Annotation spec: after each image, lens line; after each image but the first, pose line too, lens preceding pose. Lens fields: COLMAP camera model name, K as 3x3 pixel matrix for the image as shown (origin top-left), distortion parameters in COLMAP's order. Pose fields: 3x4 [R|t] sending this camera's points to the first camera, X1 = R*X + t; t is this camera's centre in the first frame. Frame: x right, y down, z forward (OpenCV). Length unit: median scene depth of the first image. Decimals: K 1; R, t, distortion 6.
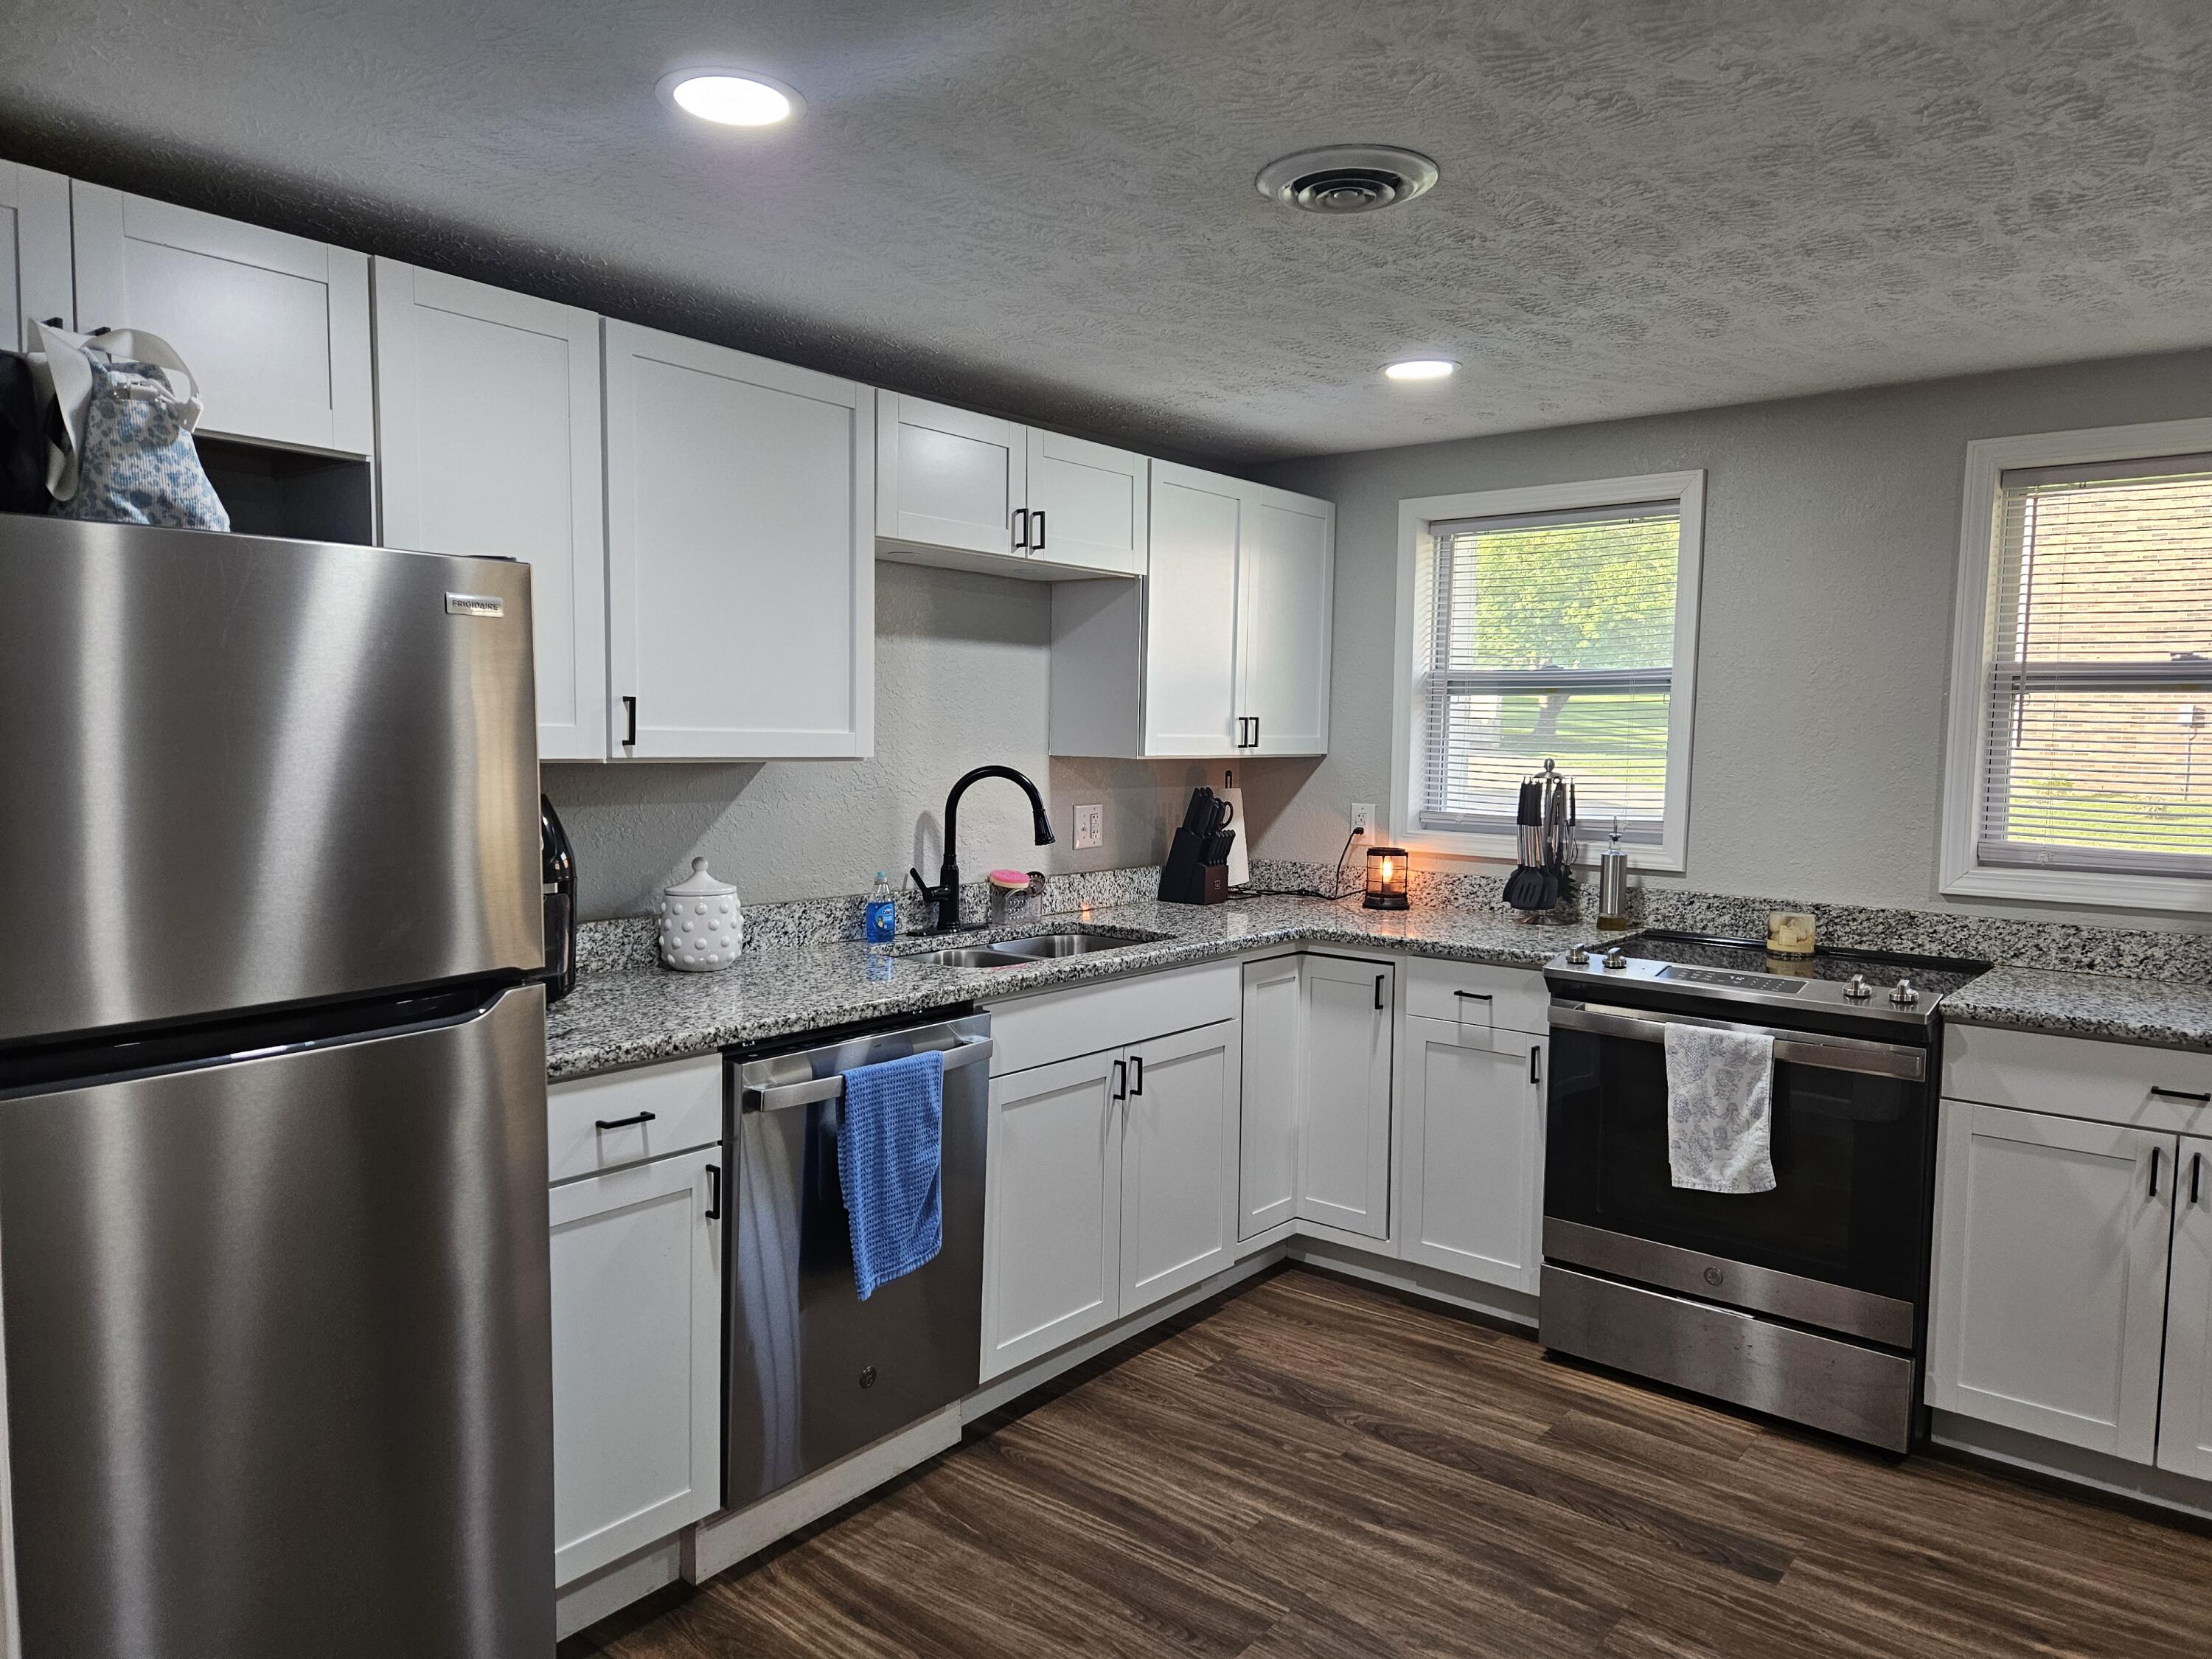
lens RADIAL K [[1471.8, 0, 1096.5], [0, 1471.8, 833.1], [0, 0, 1]] dist [0.074422, -0.058026]
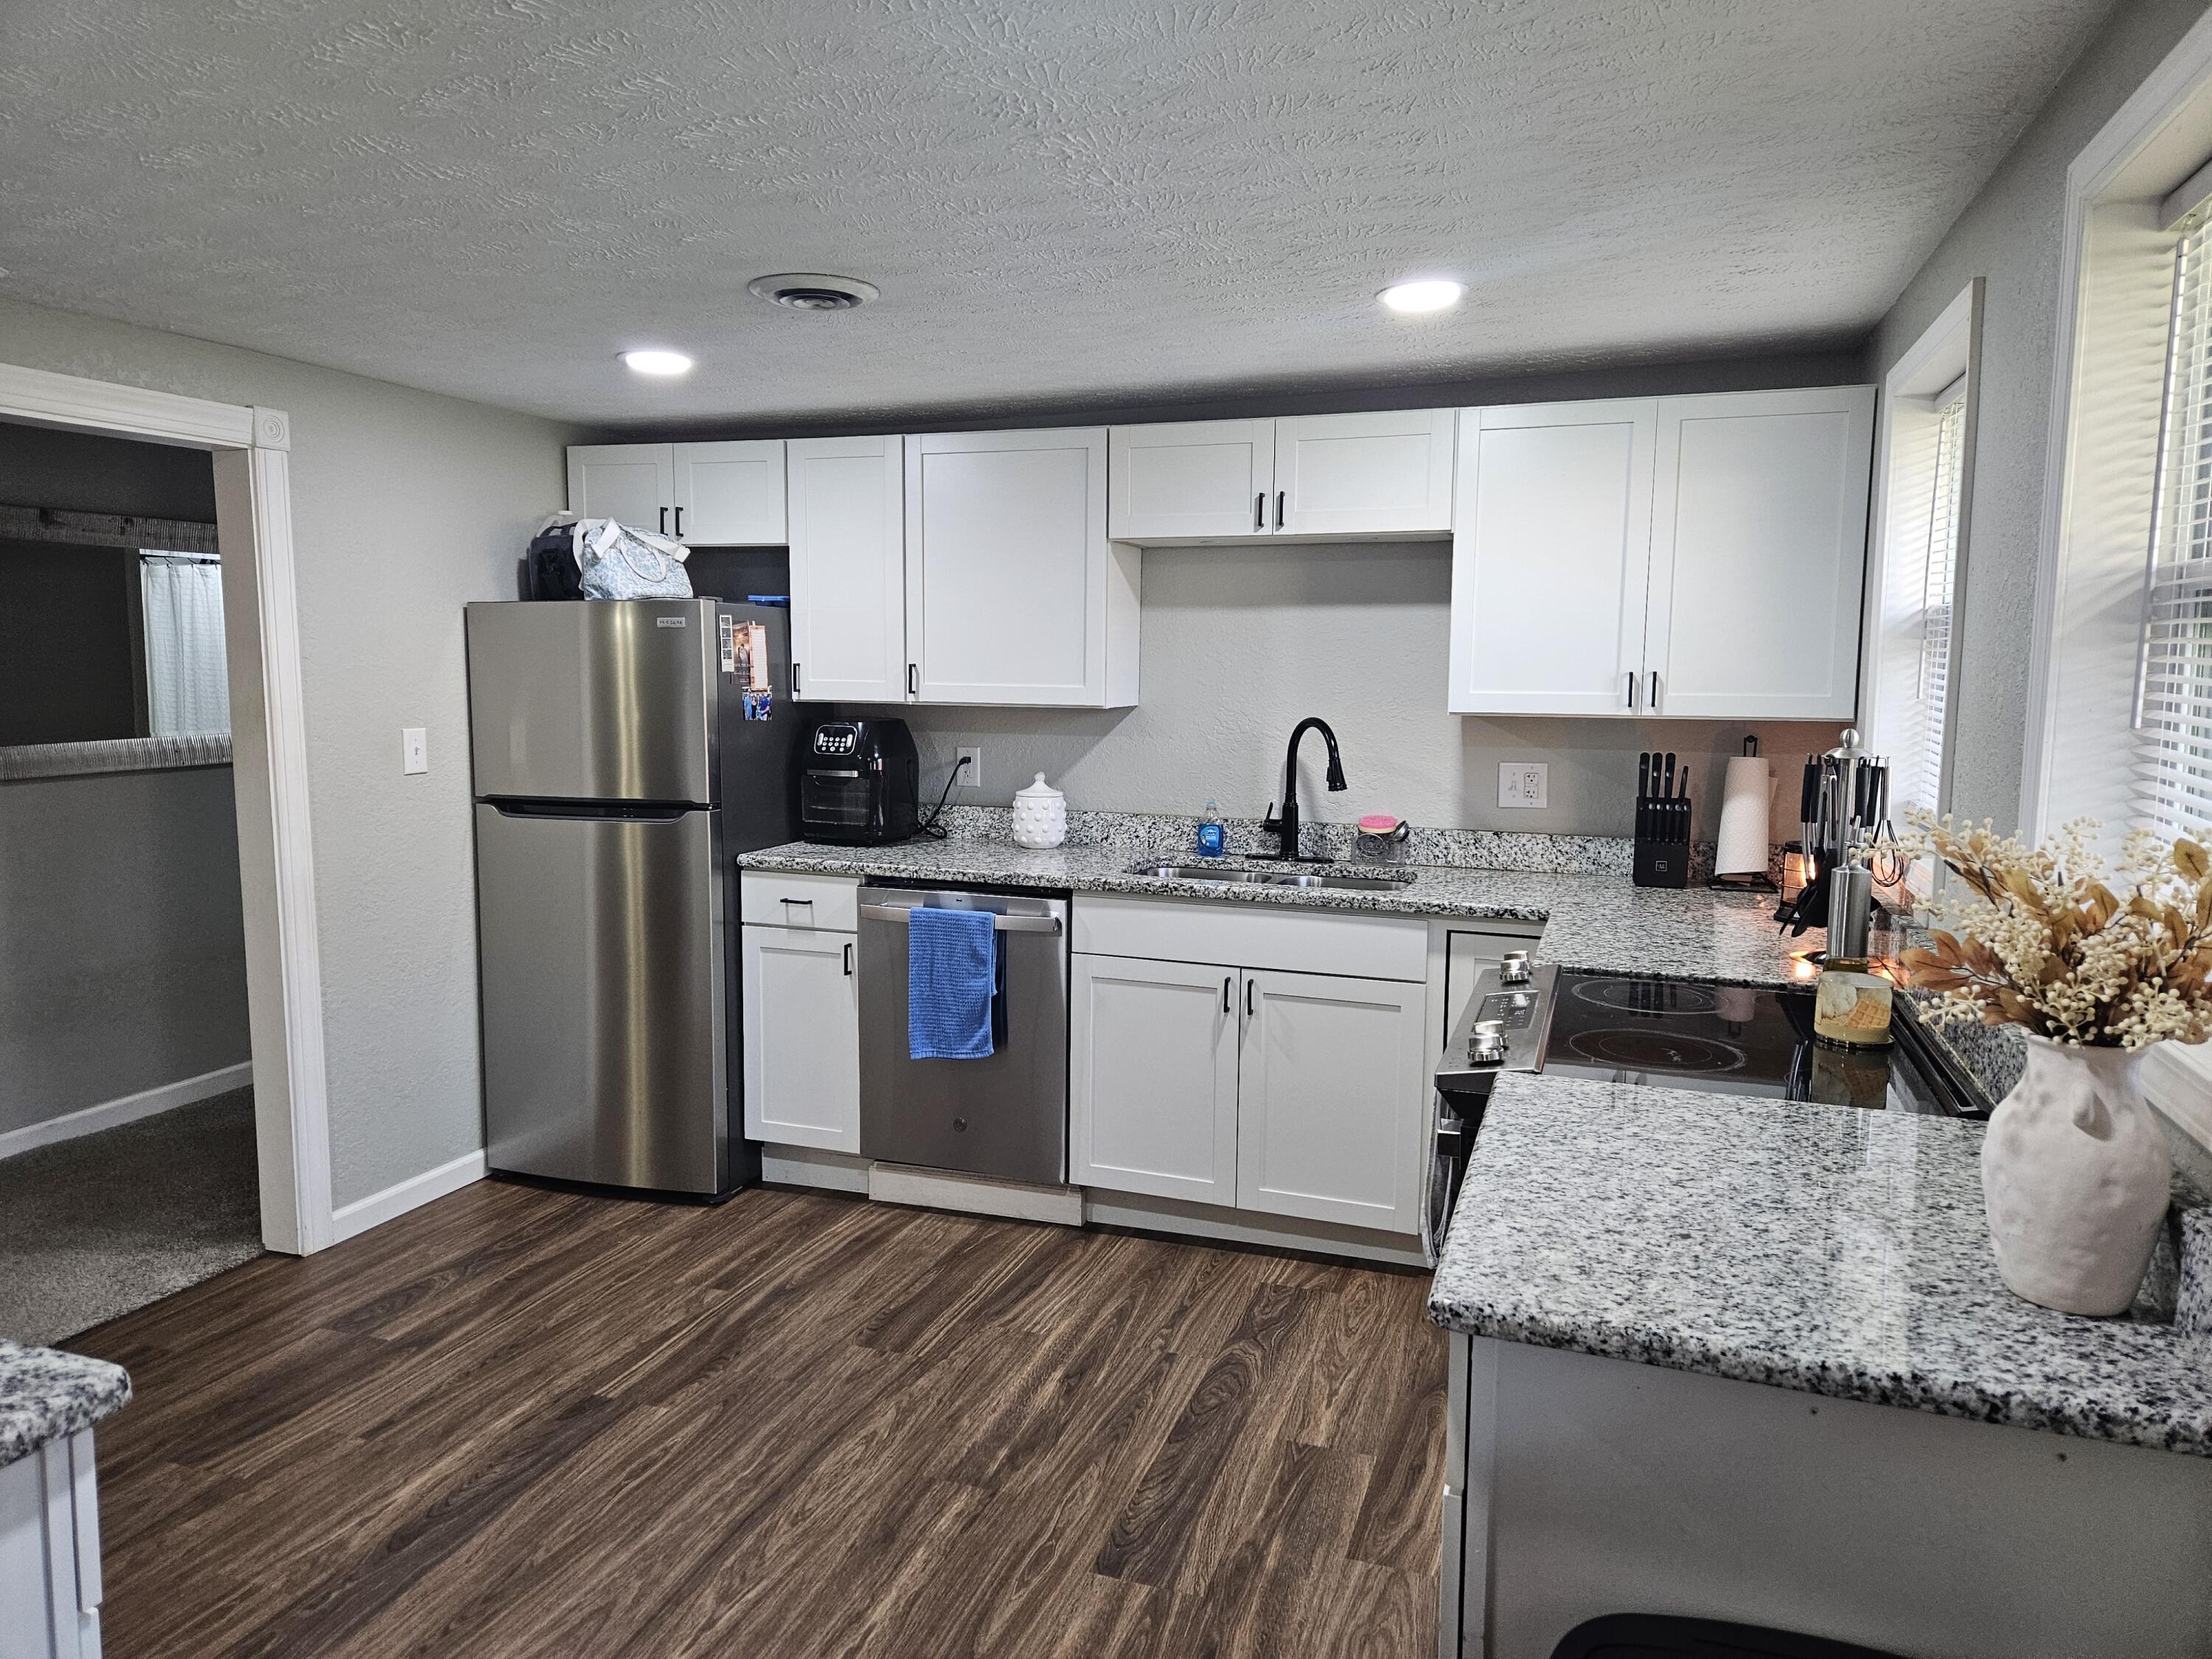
lens RADIAL K [[1471.8, 0, 1113.6], [0, 1471.8, 807.4], [0, 0, 1]] dist [0.074422, -0.058026]
pose [[0.342447, 0.080781, -0.936058, 1.067056], [-0.071154, 0.995665, 0.059894, -0.038755], [0.936839, 0.046094, 0.346711, 0.533592]]
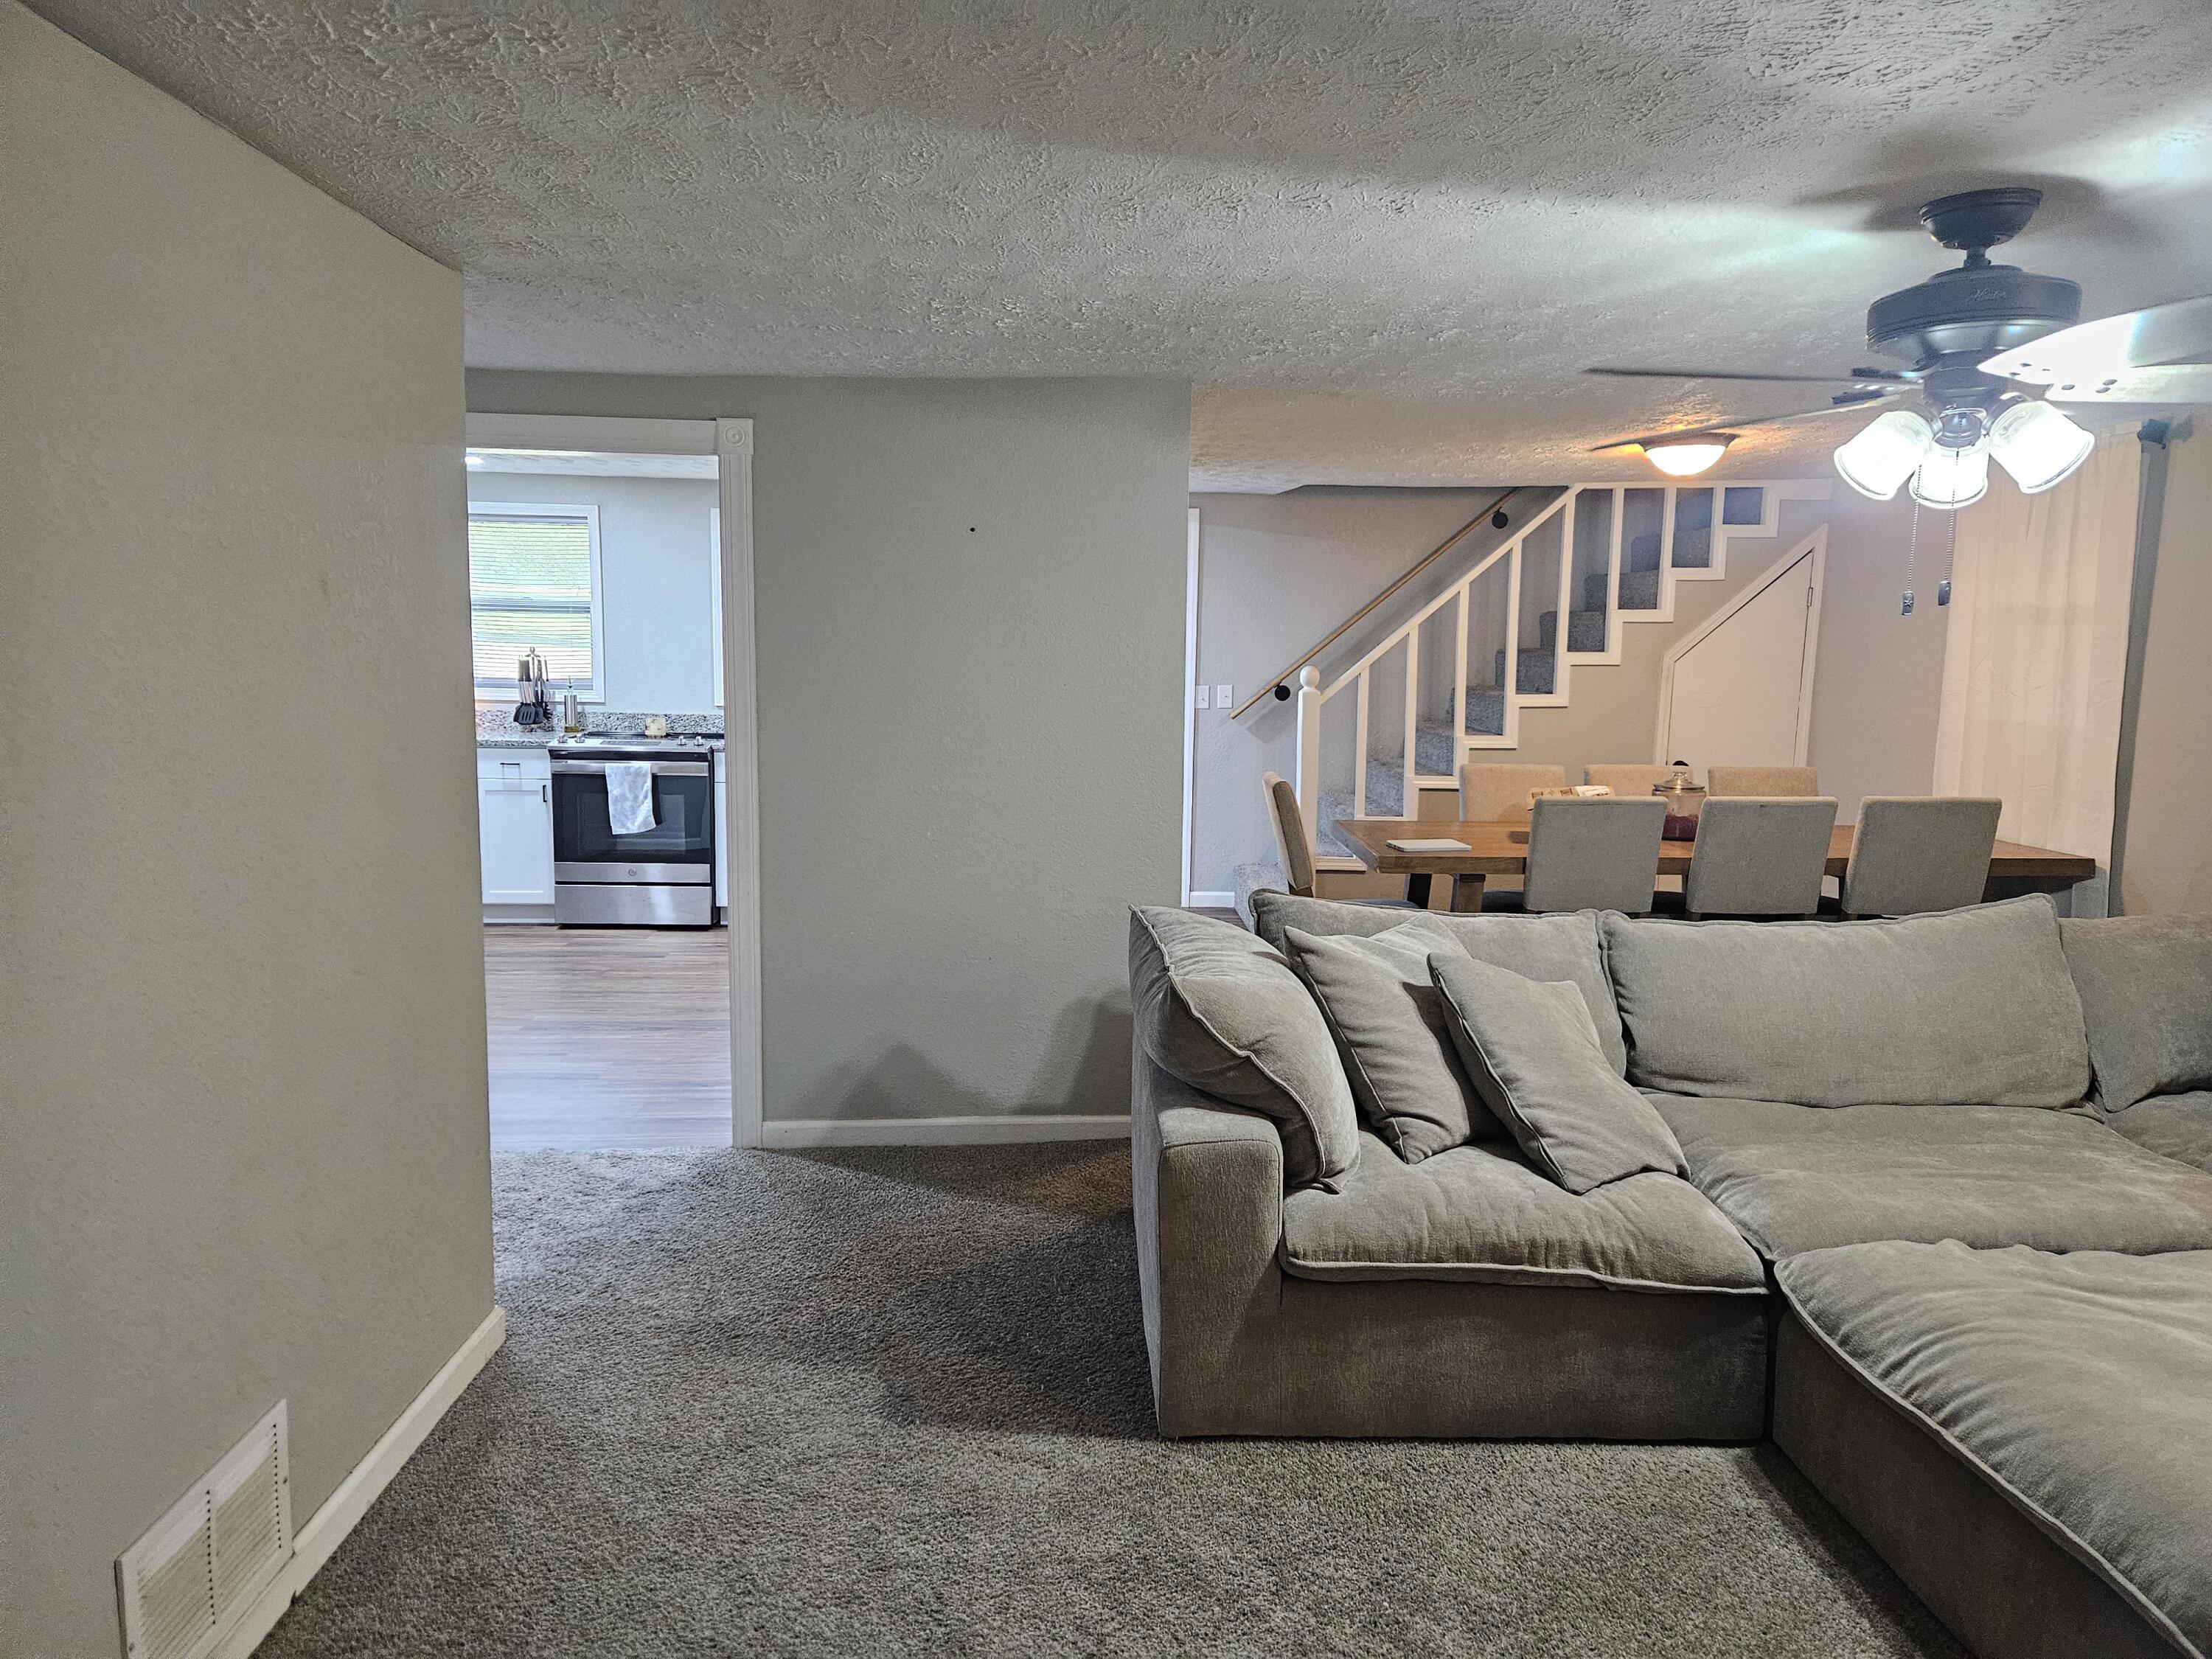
lens RADIAL K [[1471.8, 0, 1103.3], [0, 1471.8, 822.3], [0, 0, 1]] dist [0.074422, -0.058026]
pose [[0.747427, -0.090288, 0.658180, -0.548983], [0.046586, 0.995406, 0.083646, 0.062745], [-0.662709, -0.031857, 0.748199, -1.203321]]
